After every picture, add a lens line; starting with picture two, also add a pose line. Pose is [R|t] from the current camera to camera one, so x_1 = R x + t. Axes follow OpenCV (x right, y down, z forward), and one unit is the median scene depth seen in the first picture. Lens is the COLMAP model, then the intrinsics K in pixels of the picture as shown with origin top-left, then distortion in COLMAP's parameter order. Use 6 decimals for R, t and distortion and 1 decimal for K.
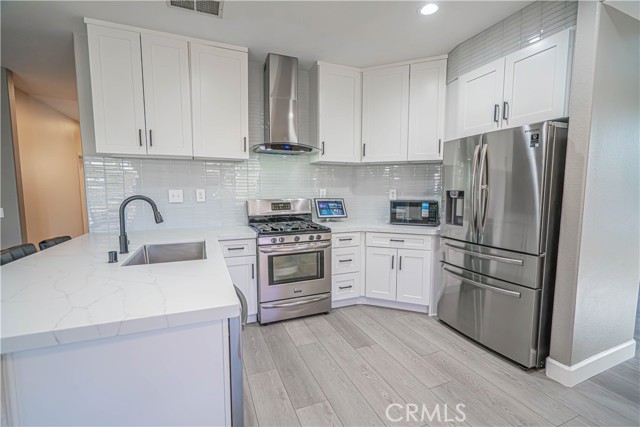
lens RADIAL K [[293.7, 0, 324.3], [0, 293.7, 214.7], [0, 0, 1]] dist [-0.003756, 0.000309]
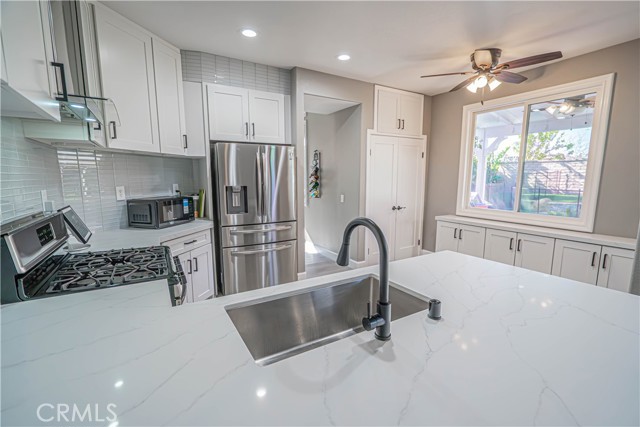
lens RADIAL K [[293.7, 0, 326.3], [0, 293.7, 216.0], [0, 0, 1]] dist [-0.003756, 0.000309]
pose [[-0.141459, -0.138181, 0.980253, -0.707917], [0.081627, 0.985210, 0.150660, -0.096300], [-0.986573, 0.101327, -0.128087, 0.682411]]
